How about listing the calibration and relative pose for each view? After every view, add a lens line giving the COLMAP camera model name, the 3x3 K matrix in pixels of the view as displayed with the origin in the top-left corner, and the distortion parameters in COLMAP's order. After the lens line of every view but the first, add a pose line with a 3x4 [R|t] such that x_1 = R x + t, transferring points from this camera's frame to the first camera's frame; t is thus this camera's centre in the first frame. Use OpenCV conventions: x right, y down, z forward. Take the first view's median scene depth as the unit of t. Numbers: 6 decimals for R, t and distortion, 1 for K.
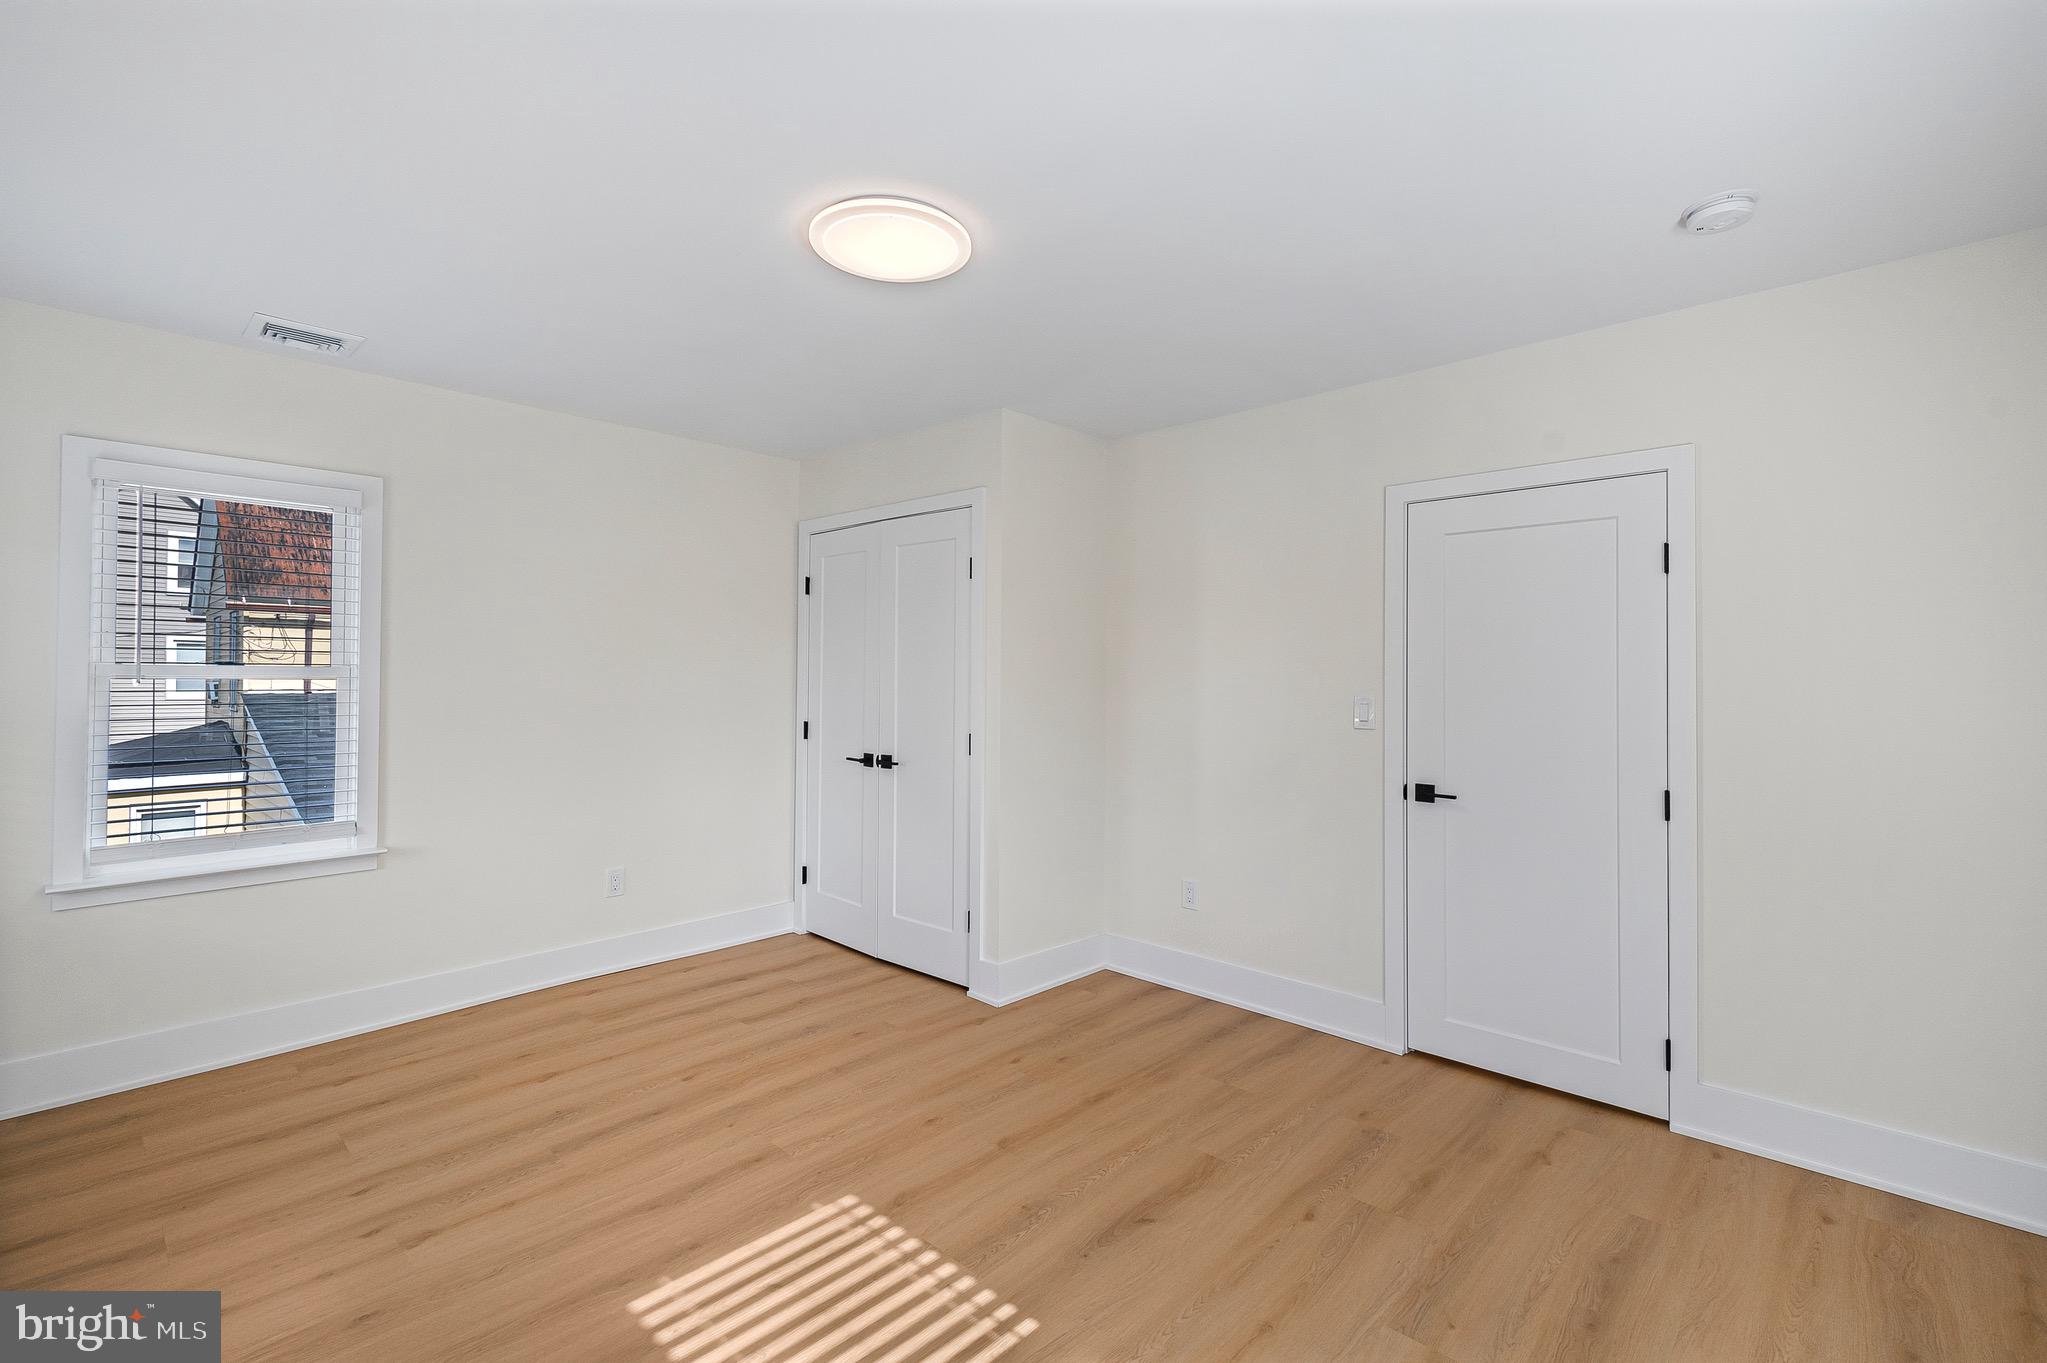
lens RADIAL K [[895.6, 0, 1018.0], [0, 895.6, 667.8], [0, 0, 1]] dist [0.008395, -0.000346]
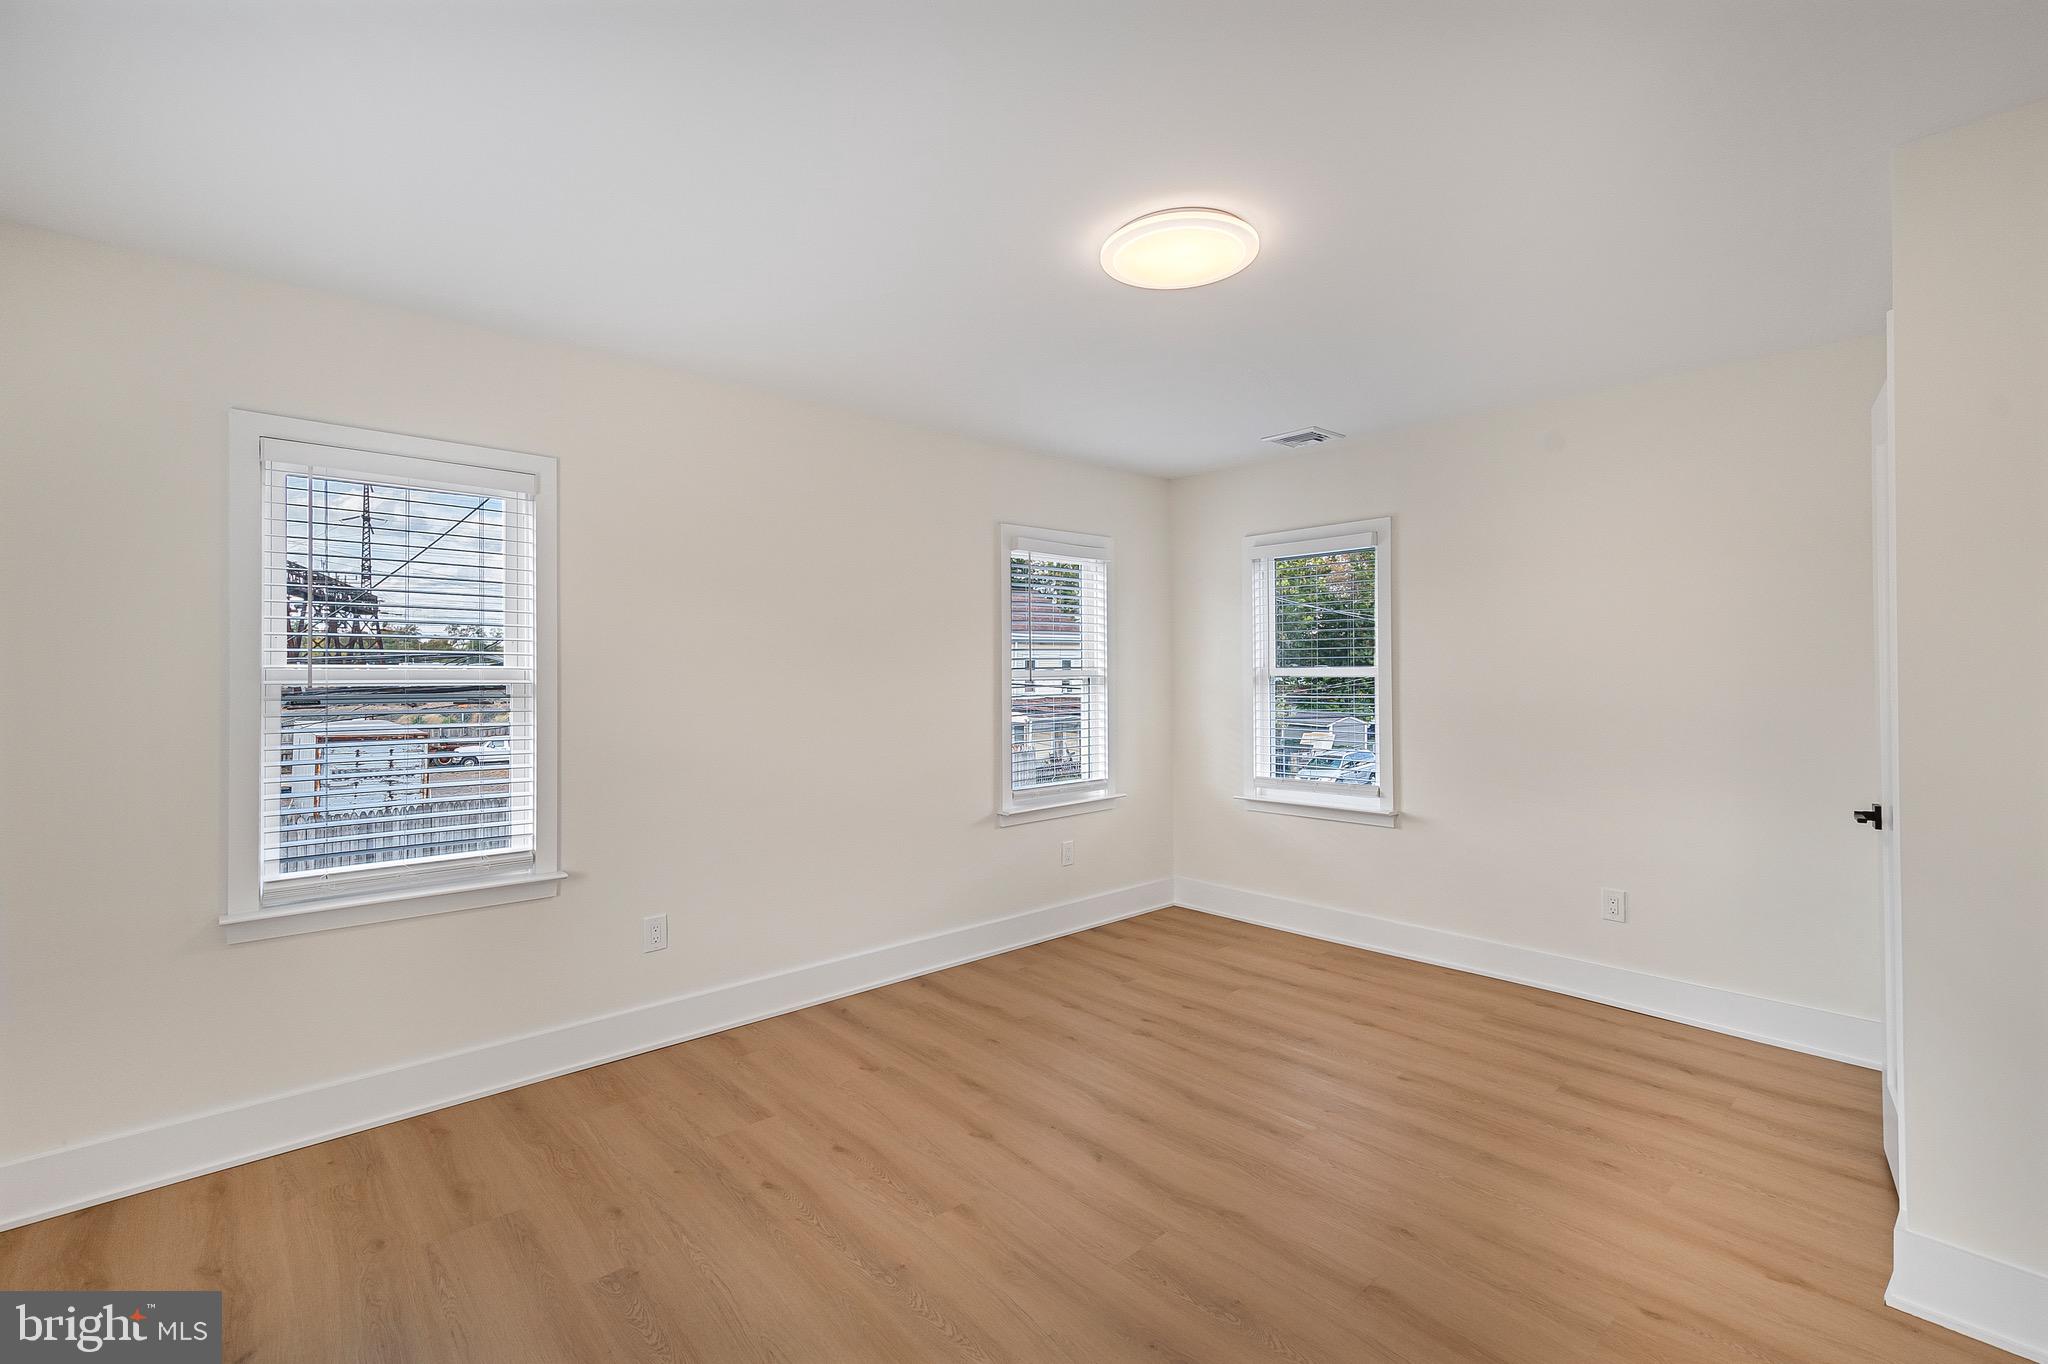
lens RADIAL K [[896.1, 0, 1018.5], [0, 896.1, 668.3], [0, 0, 1]] dist [0.008395, -0.000346]
pose [[-0.064340, -0.002528, -0.997925, 0.642525], [0.013845, 0.999898, -0.003426, -0.004580], [0.997832, -0.014037, -0.064298, 0.618234]]
